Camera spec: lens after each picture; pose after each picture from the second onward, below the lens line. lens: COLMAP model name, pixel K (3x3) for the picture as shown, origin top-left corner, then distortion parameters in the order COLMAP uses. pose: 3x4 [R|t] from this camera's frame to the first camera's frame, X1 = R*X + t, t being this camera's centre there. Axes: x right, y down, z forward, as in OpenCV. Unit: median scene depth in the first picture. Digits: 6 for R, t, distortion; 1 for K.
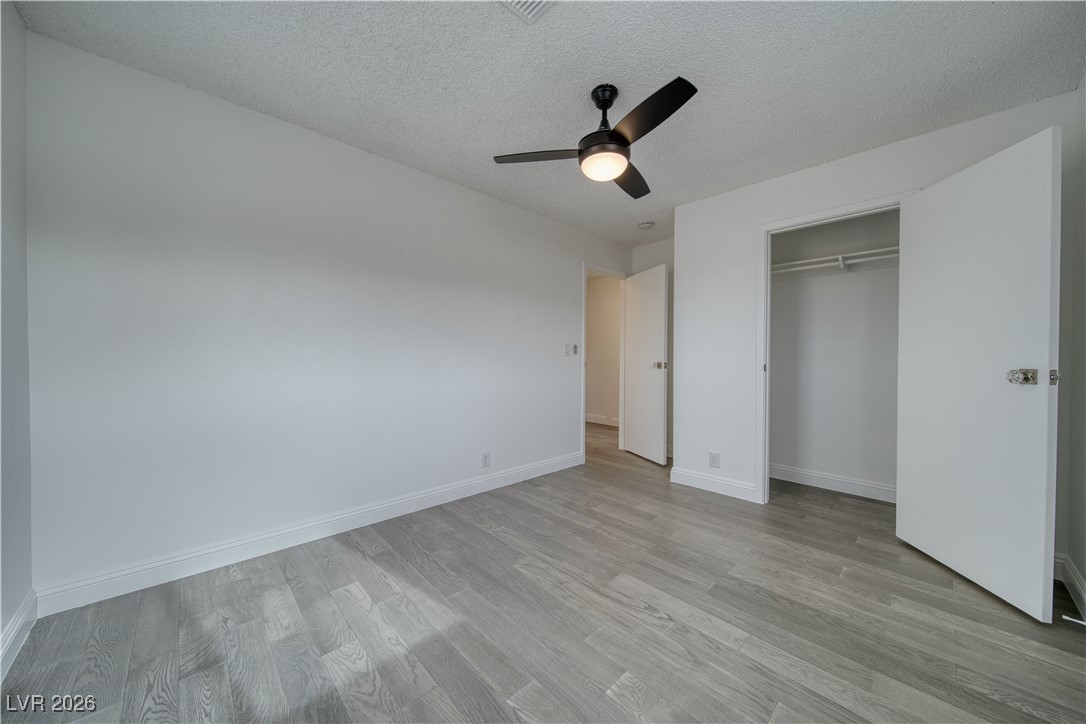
lens RADIAL K [[379.8, 0, 543.2], [0, 379.8, 360.4], [0, 0, 1]] dist [-0.003221, -0.000383]
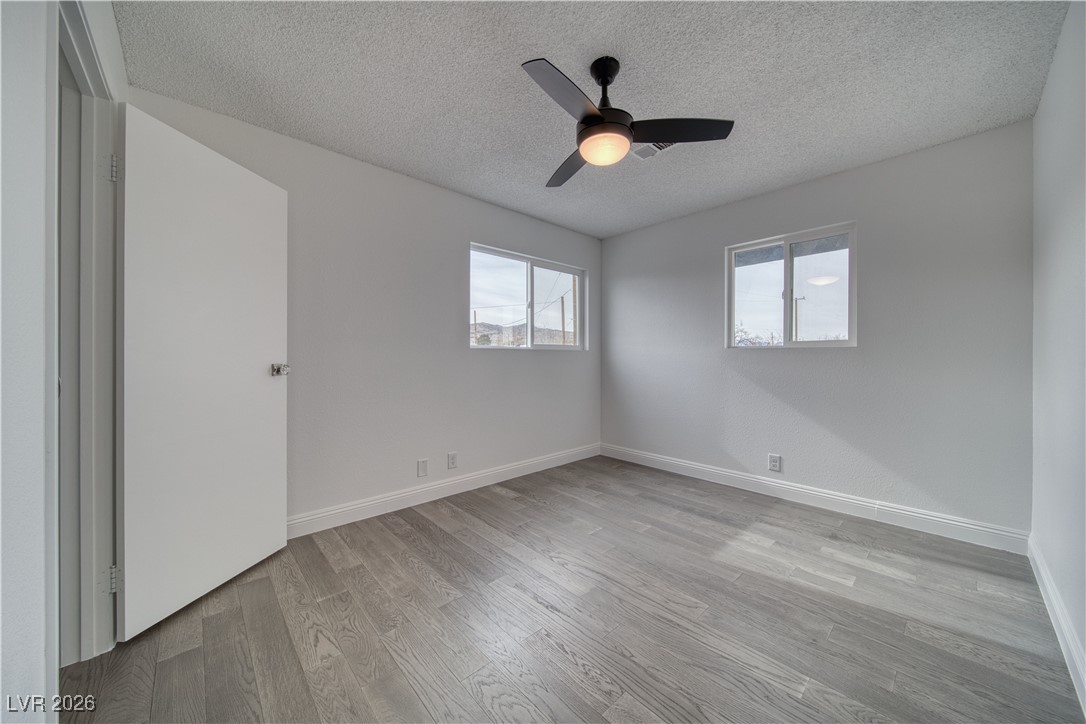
lens RADIAL K [[379.8, 0, 543.2], [0, 379.8, 360.4], [0, 0, 1]] dist [-0.003221, -0.000383]
pose [[-0.999865, -0.005611, 0.015414, 0.322897], [-0.005363, 0.999855, 0.016133, -0.015516], [-0.015502, 0.016048, -0.999751, 2.139860]]
